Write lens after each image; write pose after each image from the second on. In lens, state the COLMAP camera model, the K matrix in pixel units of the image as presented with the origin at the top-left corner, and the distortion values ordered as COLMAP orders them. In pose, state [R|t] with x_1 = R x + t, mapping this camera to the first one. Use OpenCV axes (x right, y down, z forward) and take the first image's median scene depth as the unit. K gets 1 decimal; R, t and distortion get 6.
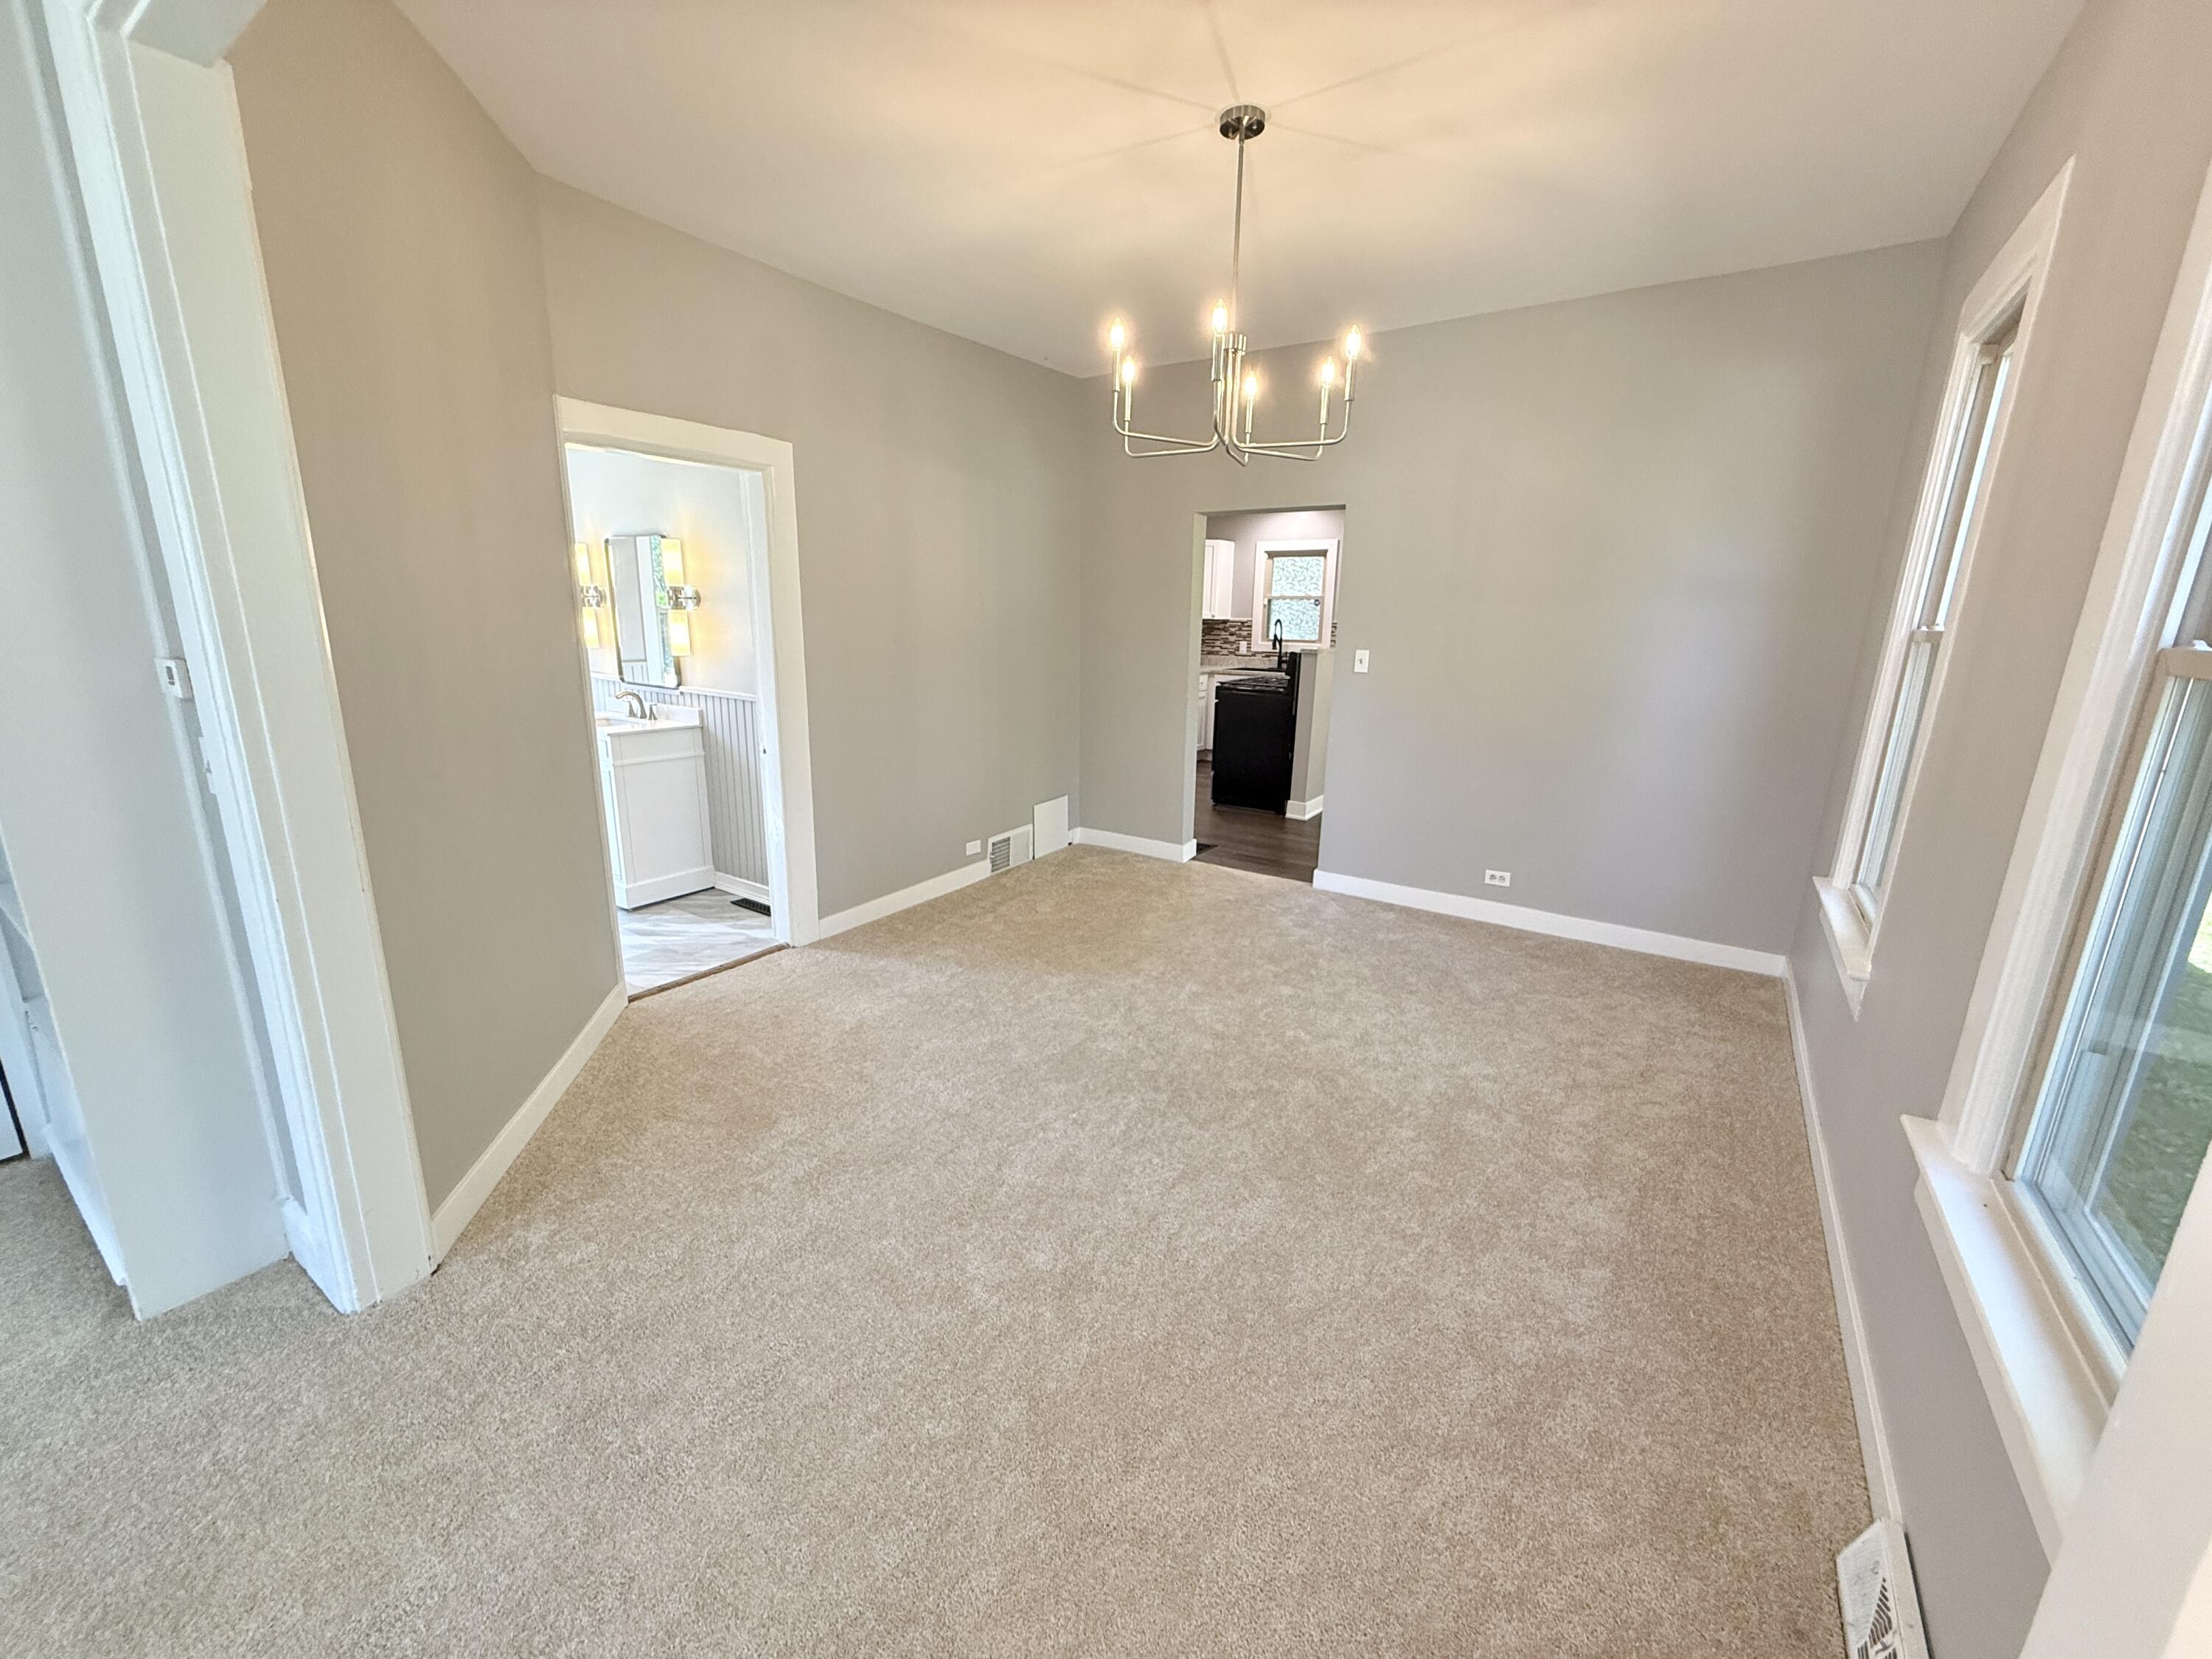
lens RADIAL K [[883.2, 0, 1106.0], [0, 883.2, 829.5], [0, 0, 1]] dist [0.008314, -0.000213]
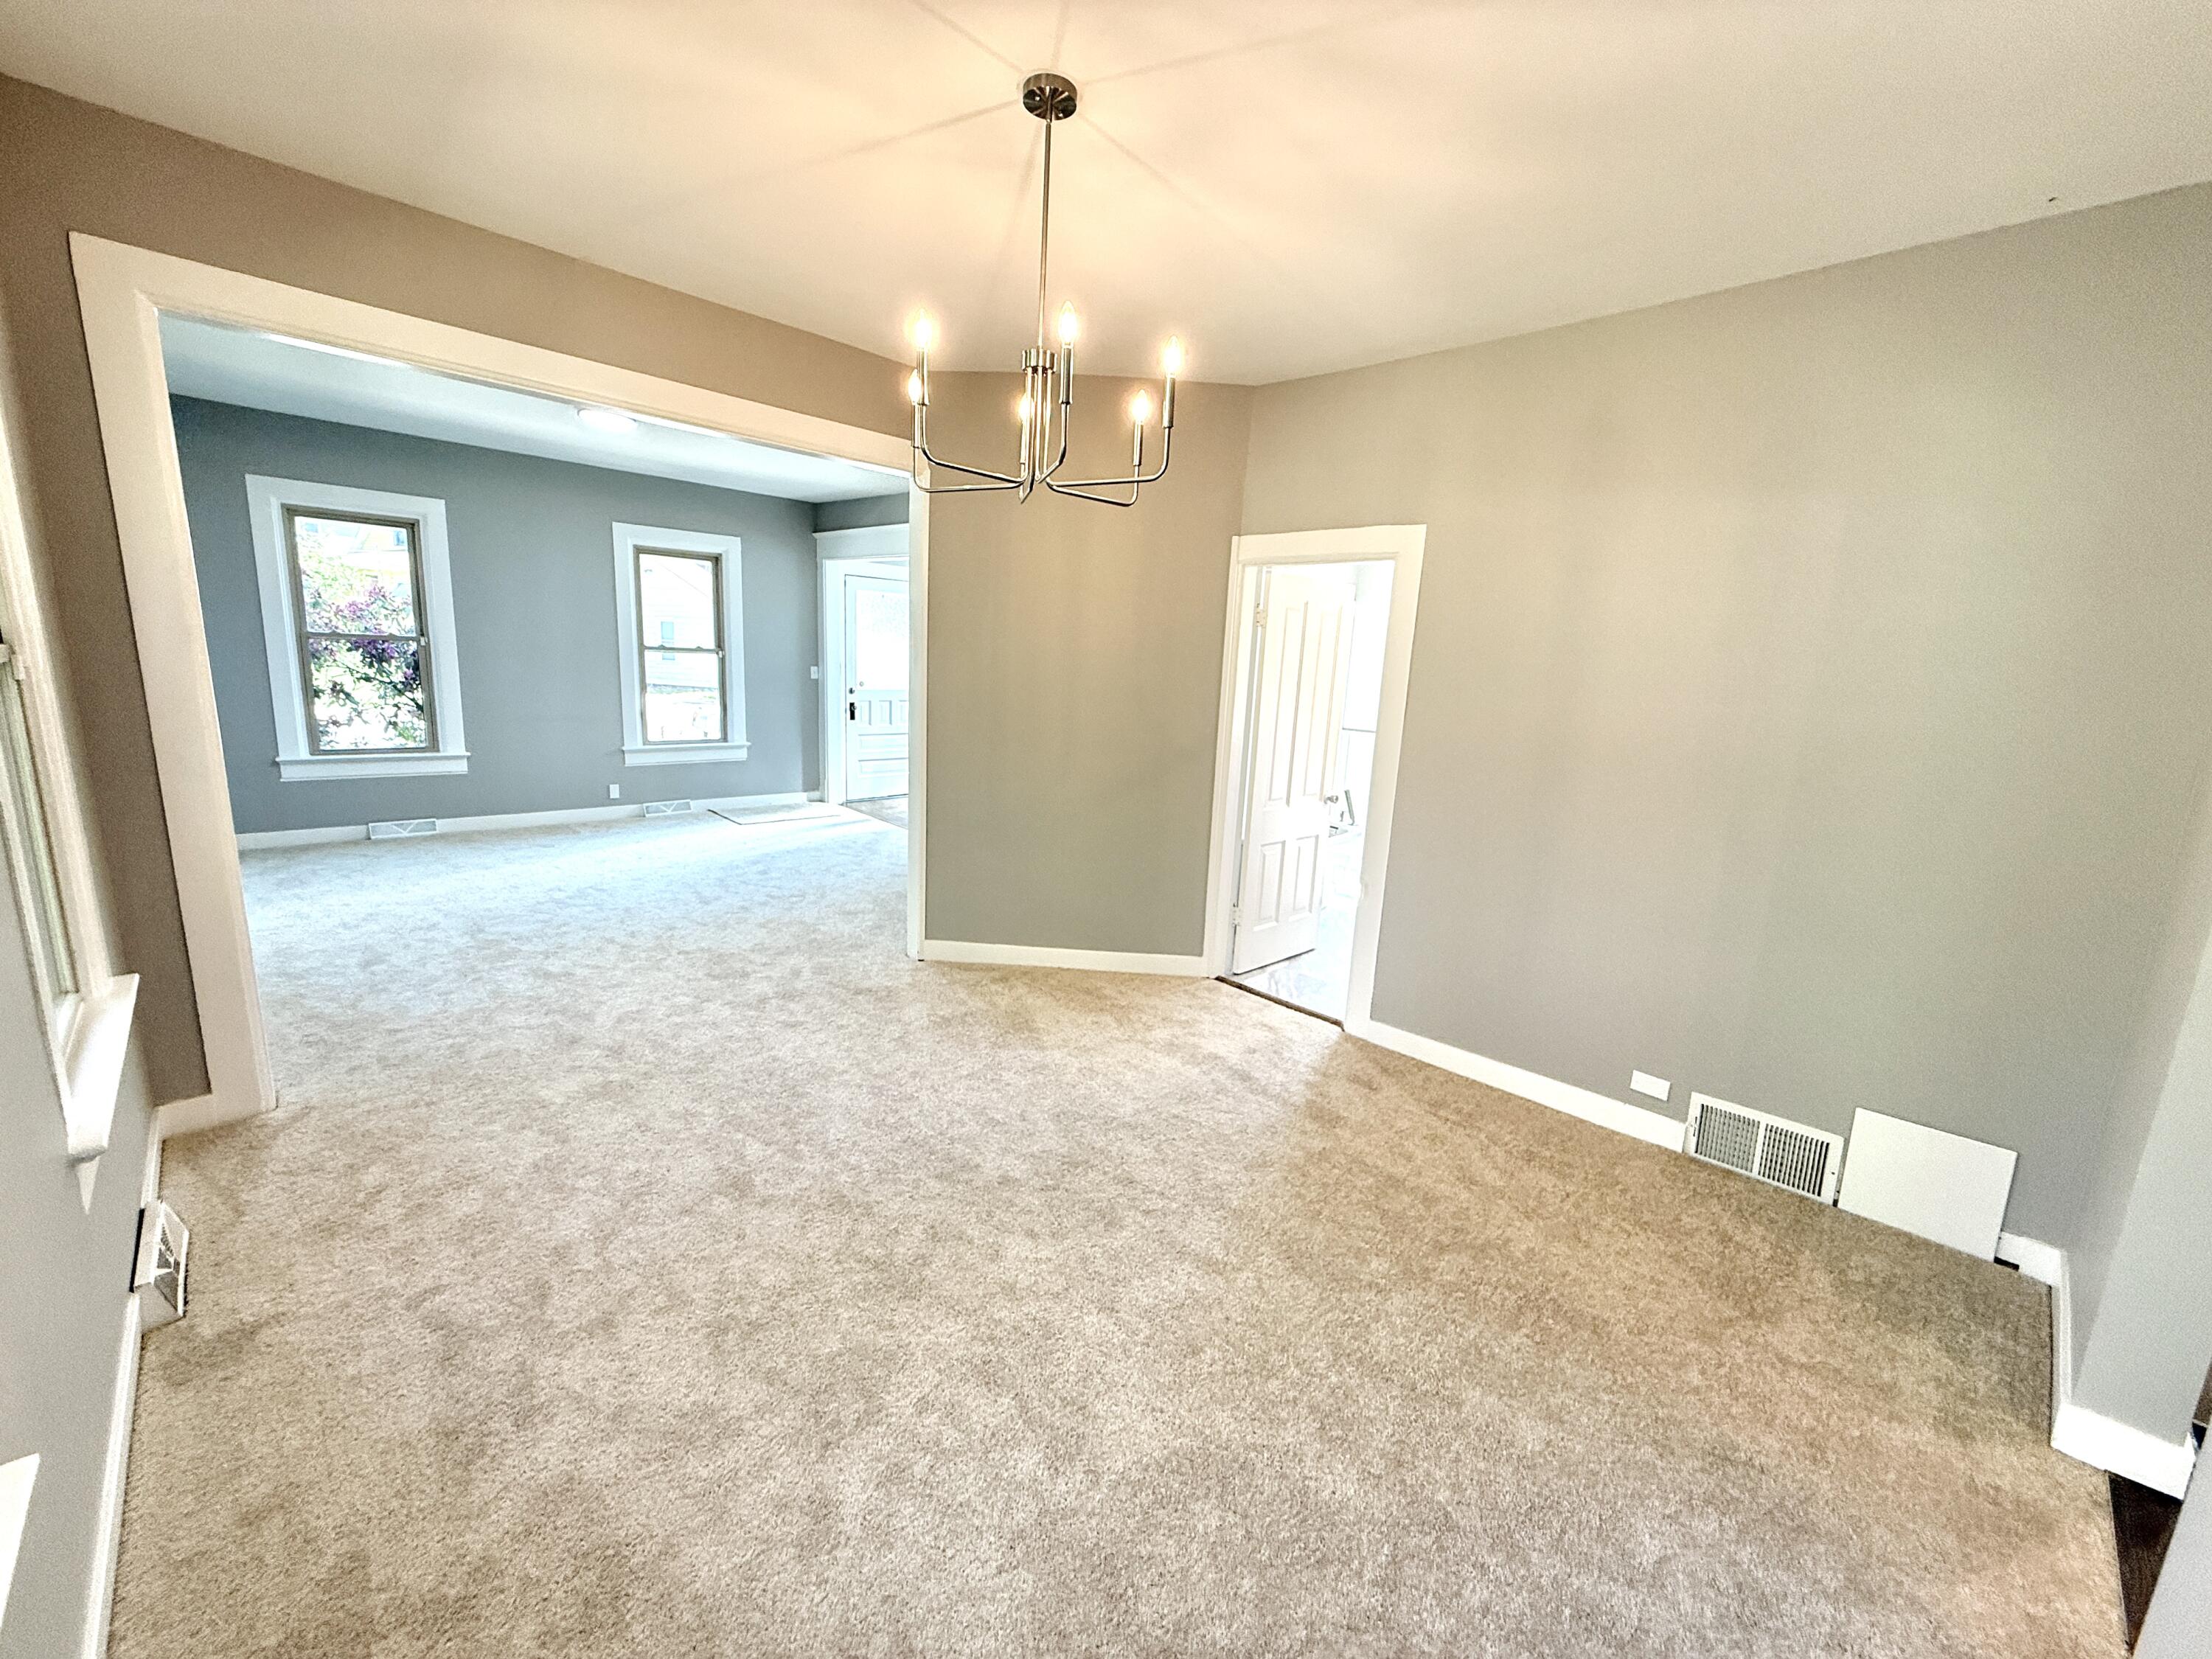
lens RADIAL K [[883.2, 0, 1106.0], [0, 883.2, 829.5], [0, 0, 1]] dist [0.008314, -0.000213]
pose [[-0.199381, 0.165928, -0.965772, 0.510483], [-0.285062, 0.933116, 0.219168, -0.178757], [0.937543, 0.319003, -0.138746, 0.676437]]
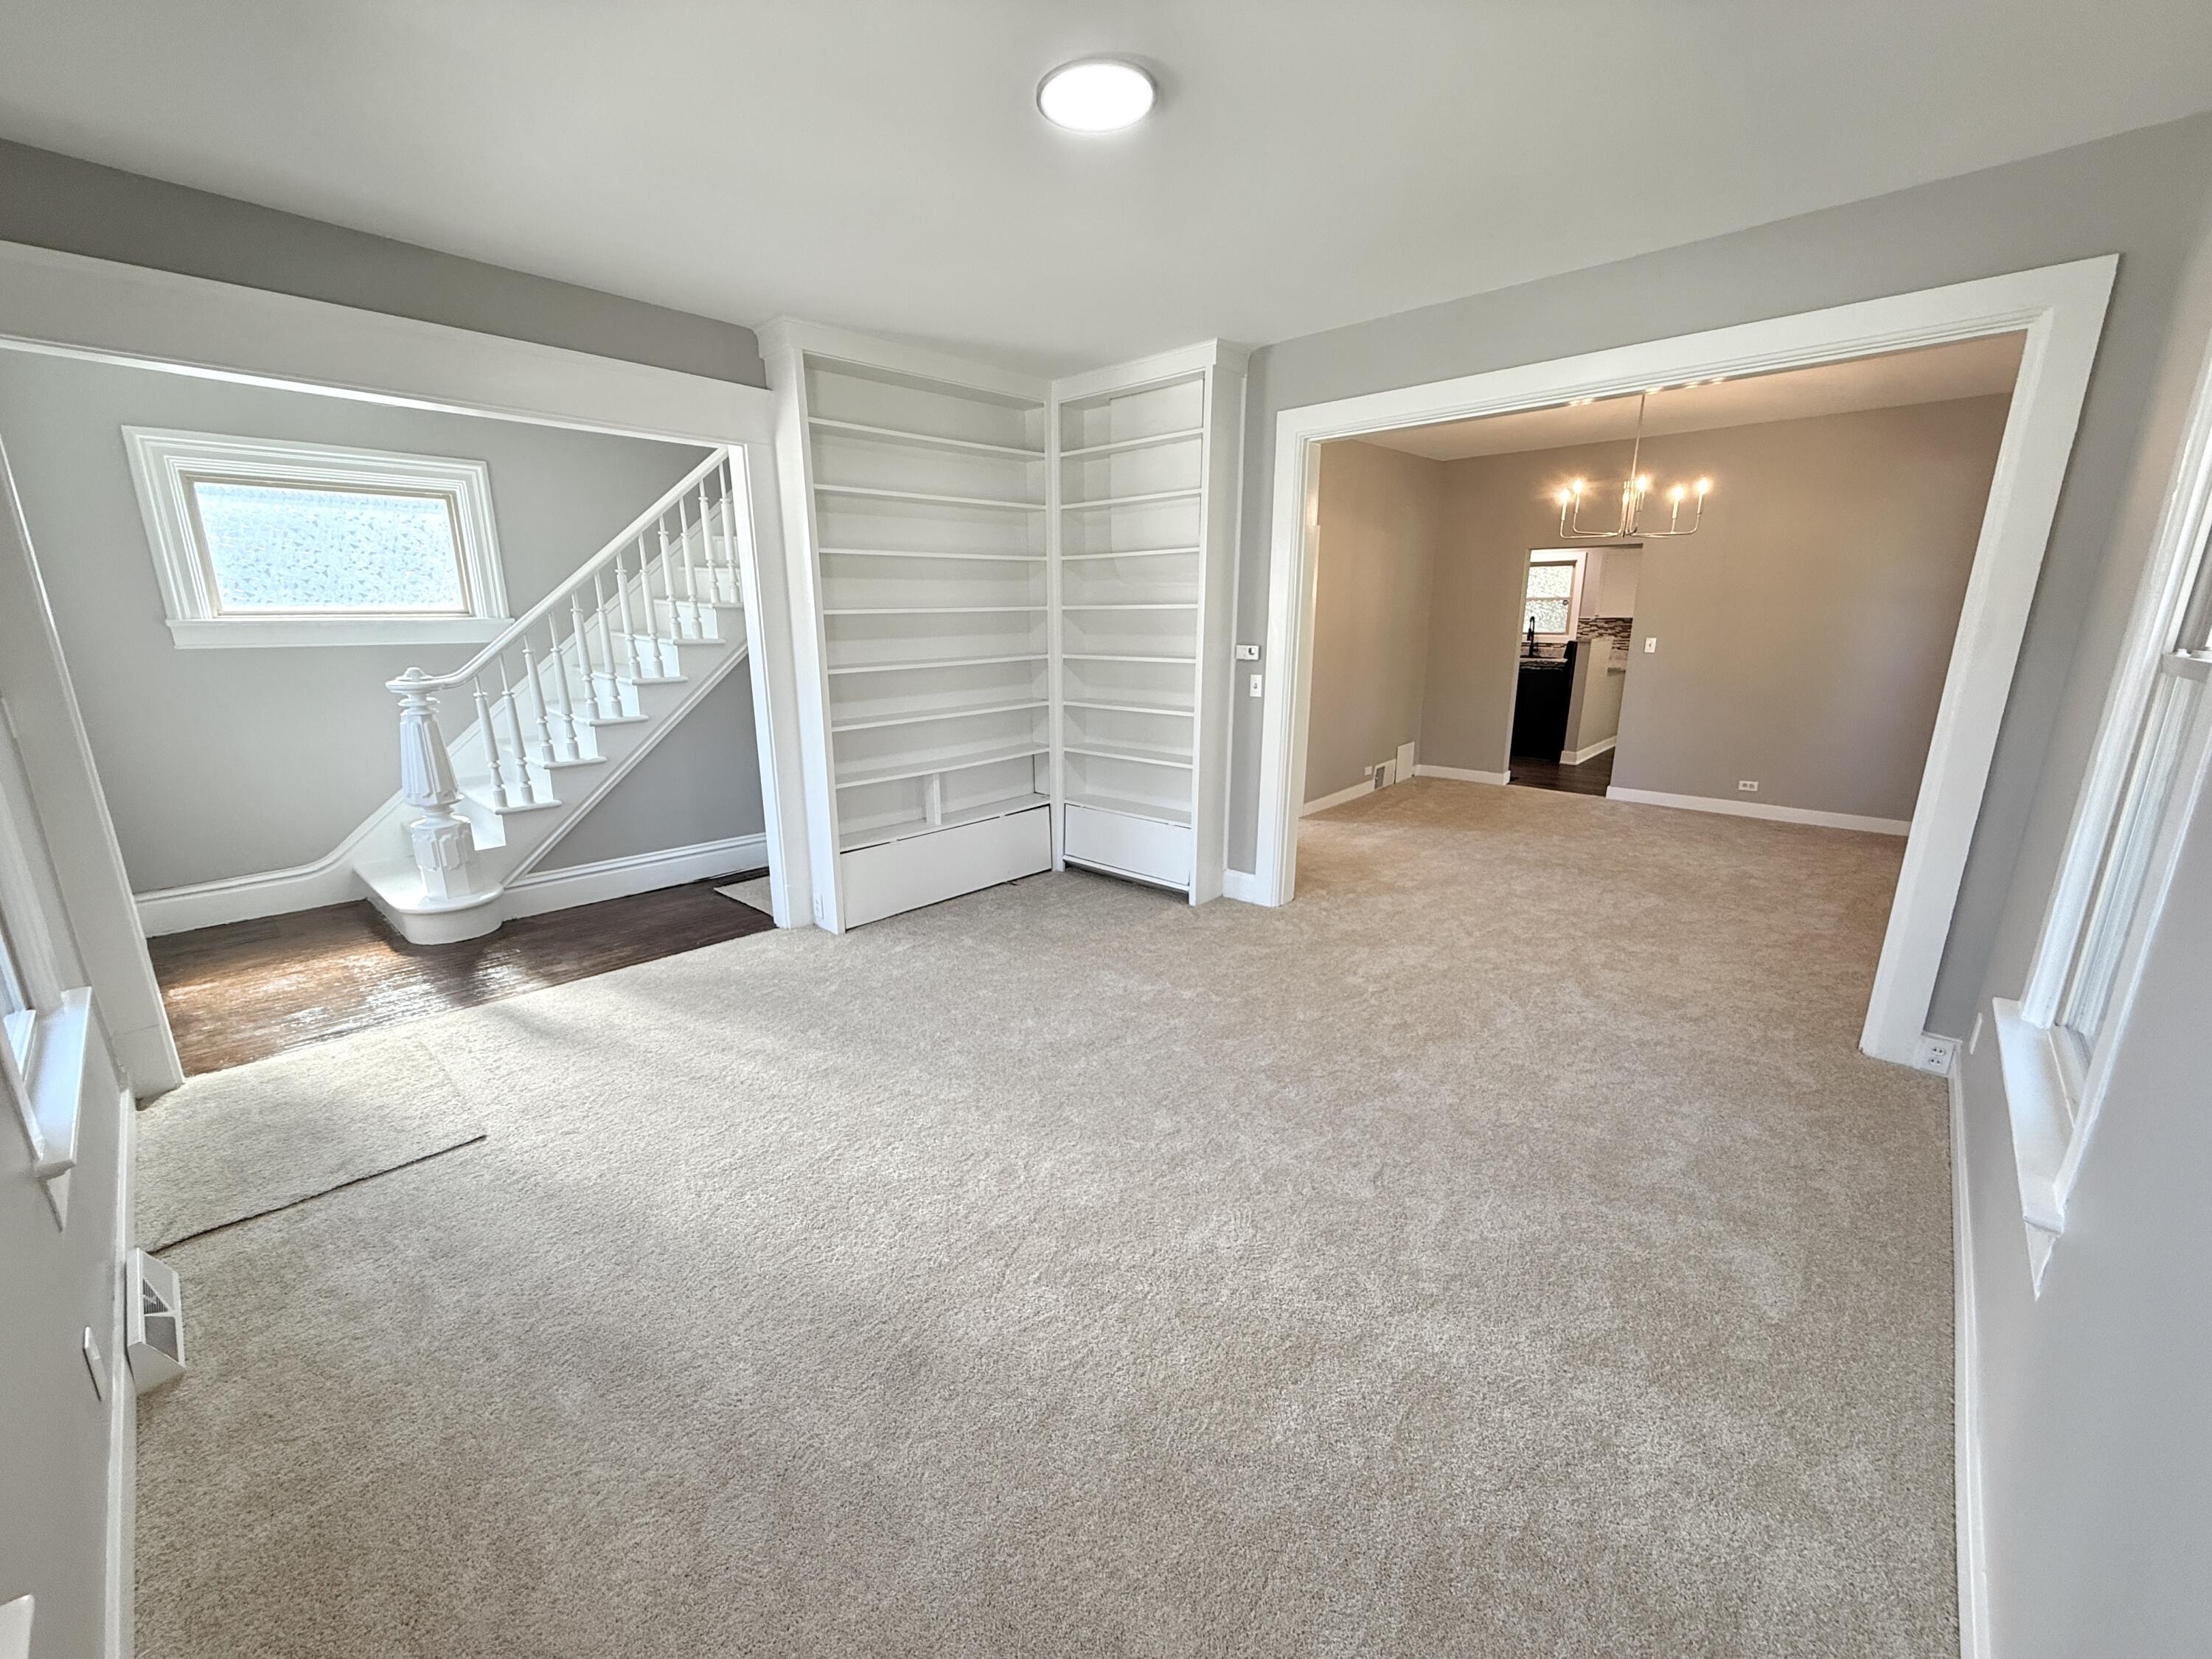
lens RADIAL K [[883.2, 0, 1106.0], [0, 883.2, 829.5], [0, 0, 1]] dist [0.008314, -0.000213]
pose [[0.988060, 0.016441, -0.153187, -0.369158], [-0.016235, 0.999865, 0.002598, 0.128071], [0.153209, -0.000080, 0.988194, -0.603449]]
